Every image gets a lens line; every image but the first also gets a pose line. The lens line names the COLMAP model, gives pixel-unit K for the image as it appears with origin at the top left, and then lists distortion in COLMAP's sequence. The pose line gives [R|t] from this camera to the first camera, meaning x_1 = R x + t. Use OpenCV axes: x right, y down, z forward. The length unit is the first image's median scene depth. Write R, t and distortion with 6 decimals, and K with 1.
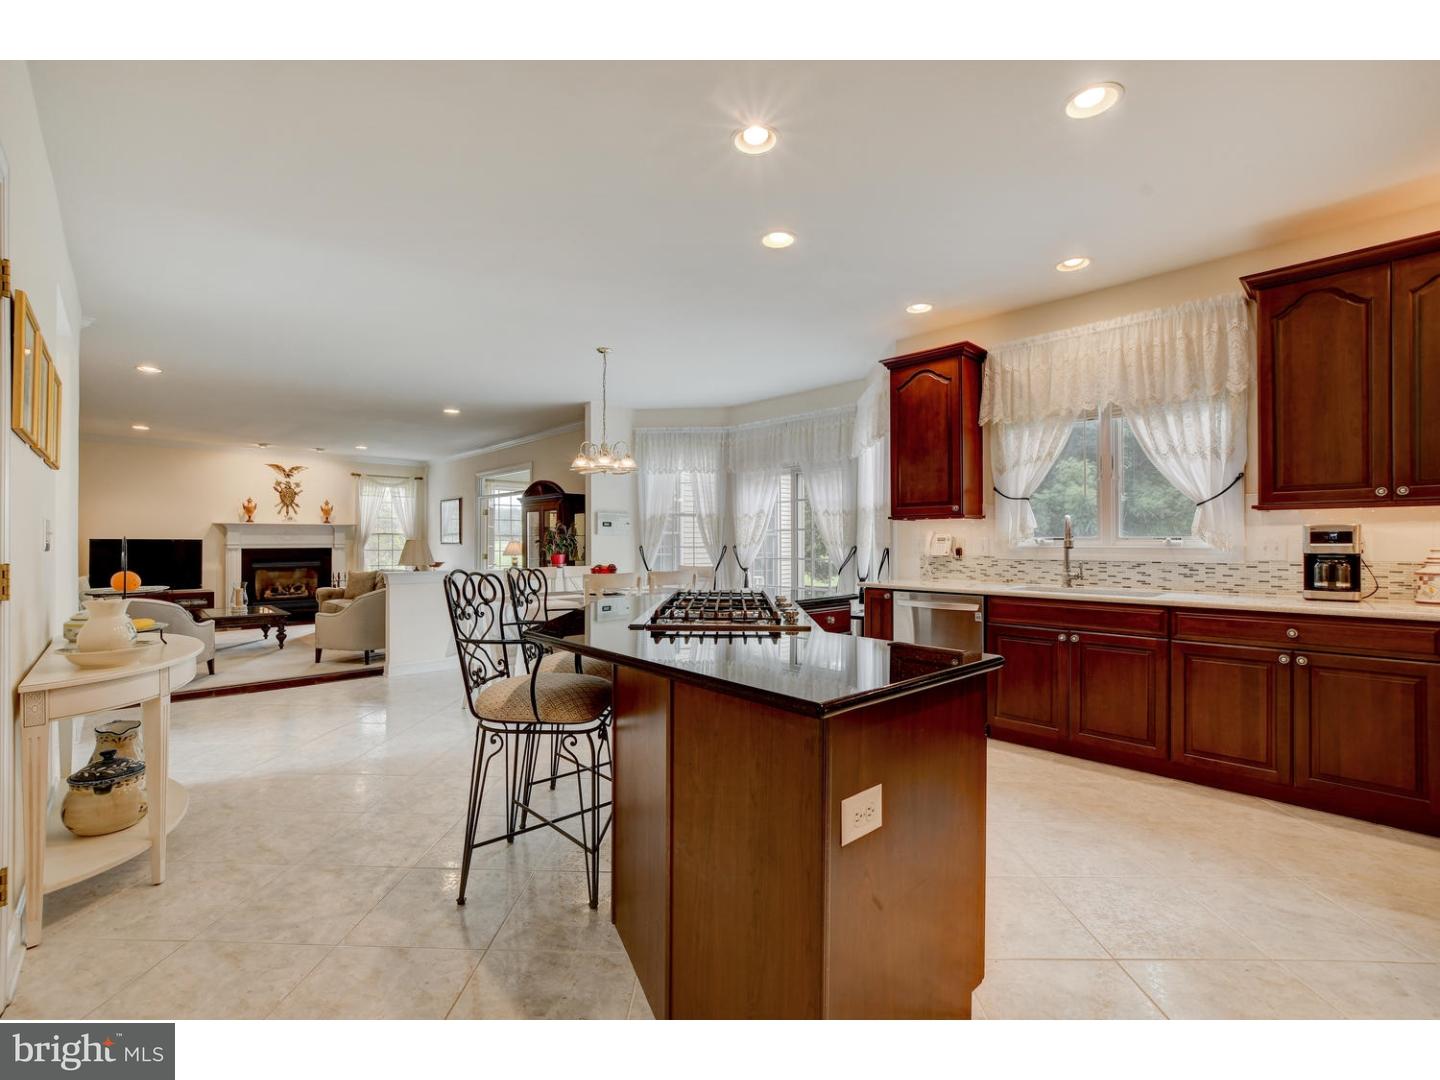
lens RADIAL K [[647.5, 0, 717.6], [0, 647.5, 542.3], [0, 0, 1]] dist [0.000566, 0.000508]
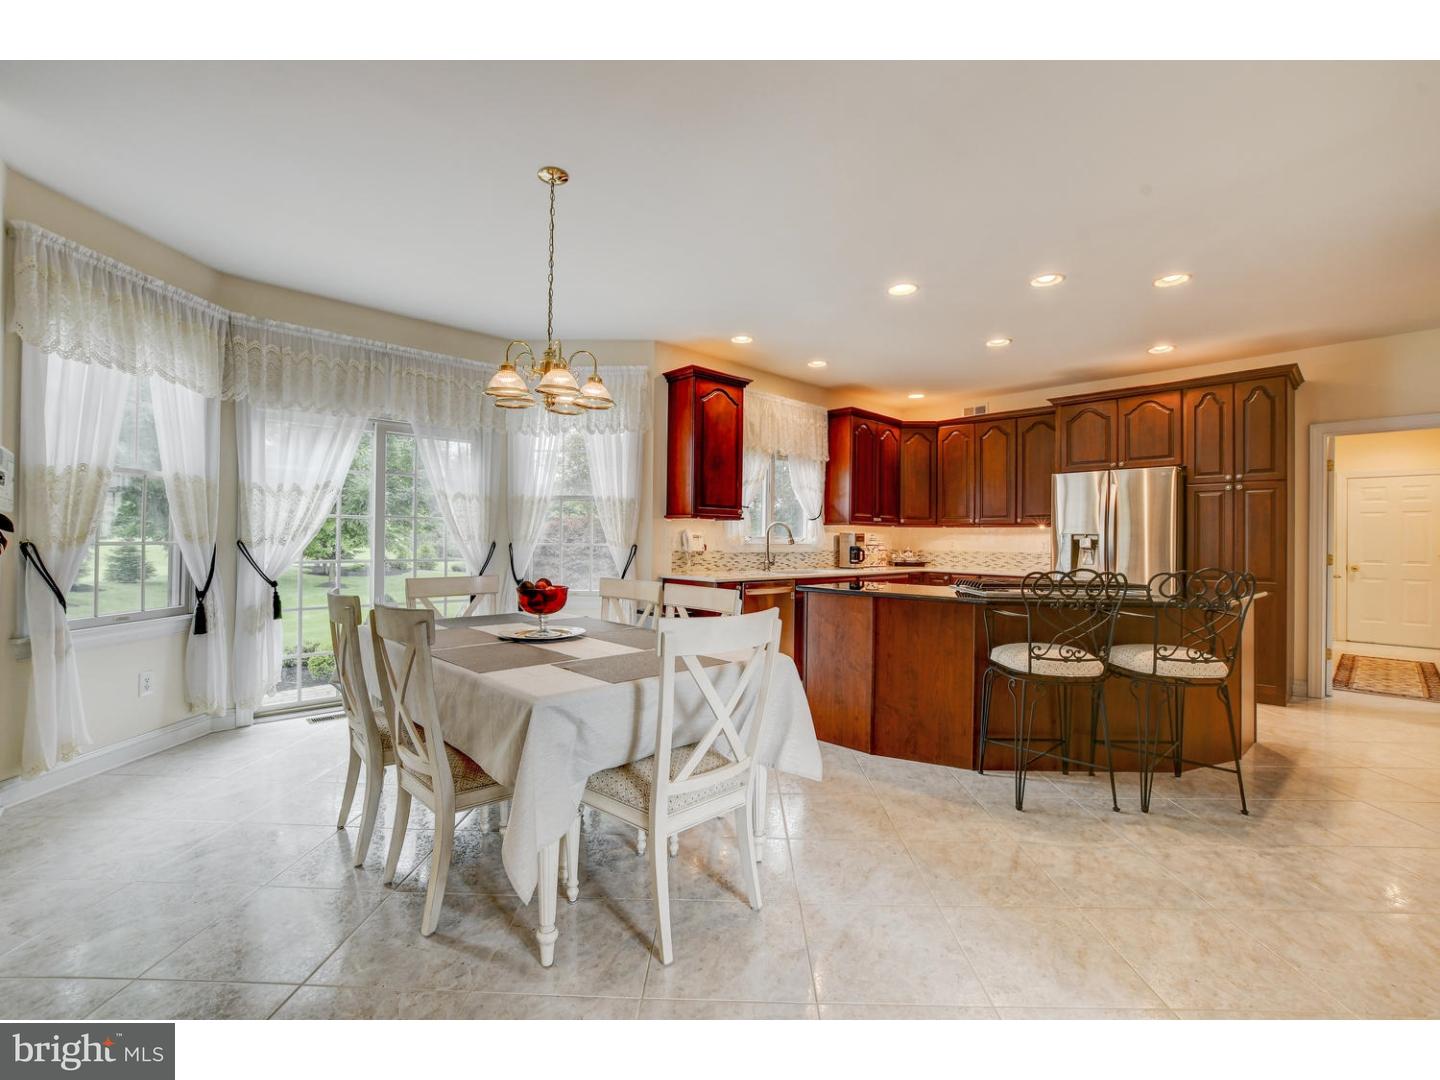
lens RADIAL K [[647.5, 0, 717.6], [0, 647.5, 542.3], [0, 0, 1]] dist [0.000566, 0.000508]
pose [[-0.034717, 0.000562, 0.999397, -0.900533], [-0.009604, 0.999953, -0.000896, 0.006839], [-0.999351, -0.009629, -0.034710, 1.138351]]
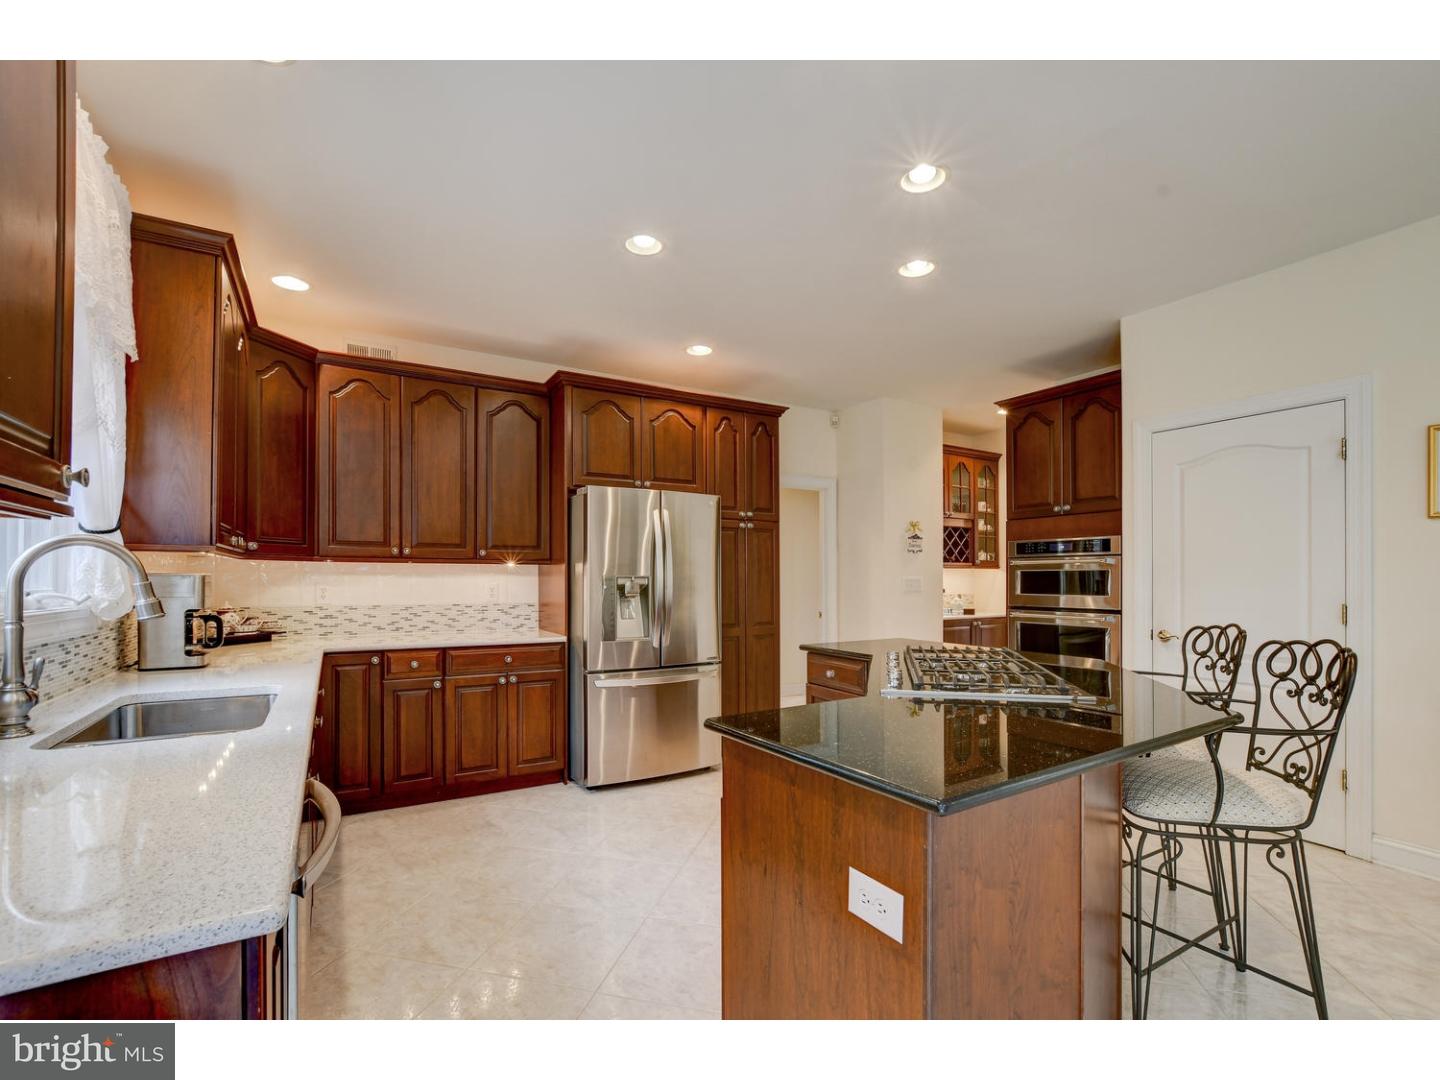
lens RADIAL K [[647.5, 0, 717.6], [0, 647.5, 542.3], [0, 0, 1]] dist [0.000566, 0.000508]
pose [[-0.981775, 0.003040, 0.190025, 0.135230], [-0.005261, 0.999054, -0.043161, -0.030851], [-0.189977, -0.043374, -0.980830, 1.226369]]
